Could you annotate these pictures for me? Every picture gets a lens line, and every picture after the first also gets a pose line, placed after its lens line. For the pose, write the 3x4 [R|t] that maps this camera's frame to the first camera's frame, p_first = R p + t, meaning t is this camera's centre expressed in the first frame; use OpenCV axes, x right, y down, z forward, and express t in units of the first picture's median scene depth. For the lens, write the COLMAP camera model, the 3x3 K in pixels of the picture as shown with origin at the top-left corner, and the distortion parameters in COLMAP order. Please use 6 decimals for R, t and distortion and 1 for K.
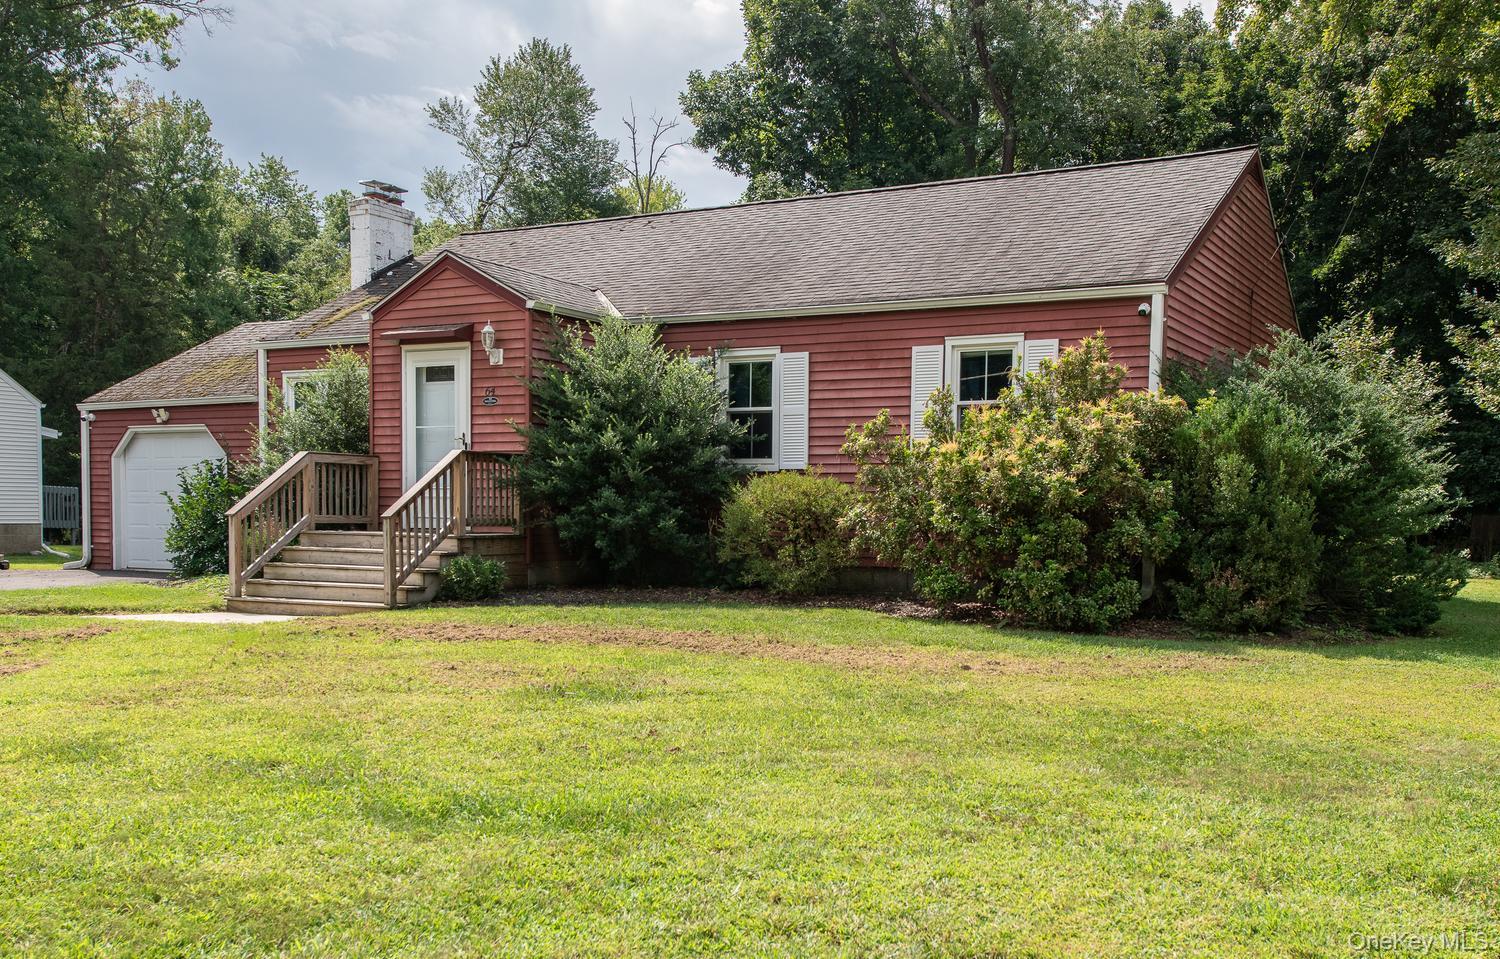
lens RADIAL K [[1416.3, 0, 749.8], [0, 1416.3, 482.7], [0, 0, 1]] dist [0.005863, 0.000000]
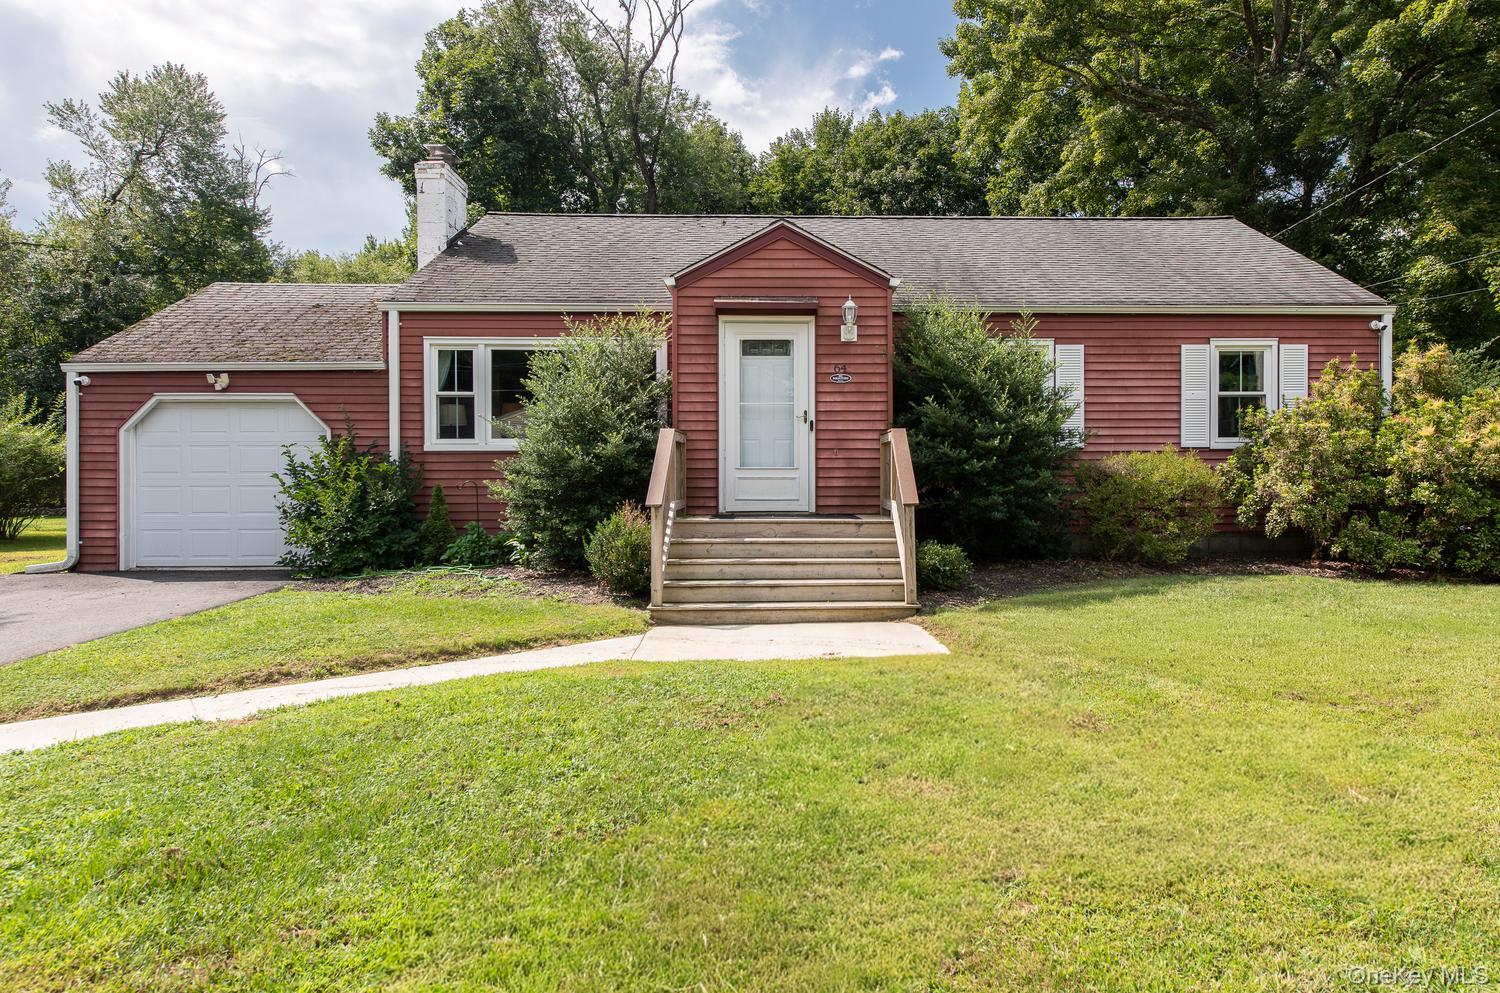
lens RADIAL K [[939.0, 0, 752.9], [0, 939.0, 416.0], [0, 0, 1]] dist [0.012889, -0.002546]
pose [[0.857794, 0.014321, 0.513794, -0.456242], [0.002755, 0.999469, -0.032458, -0.008722], [-0.513986, 0.029257, 0.857299, 0.385159]]
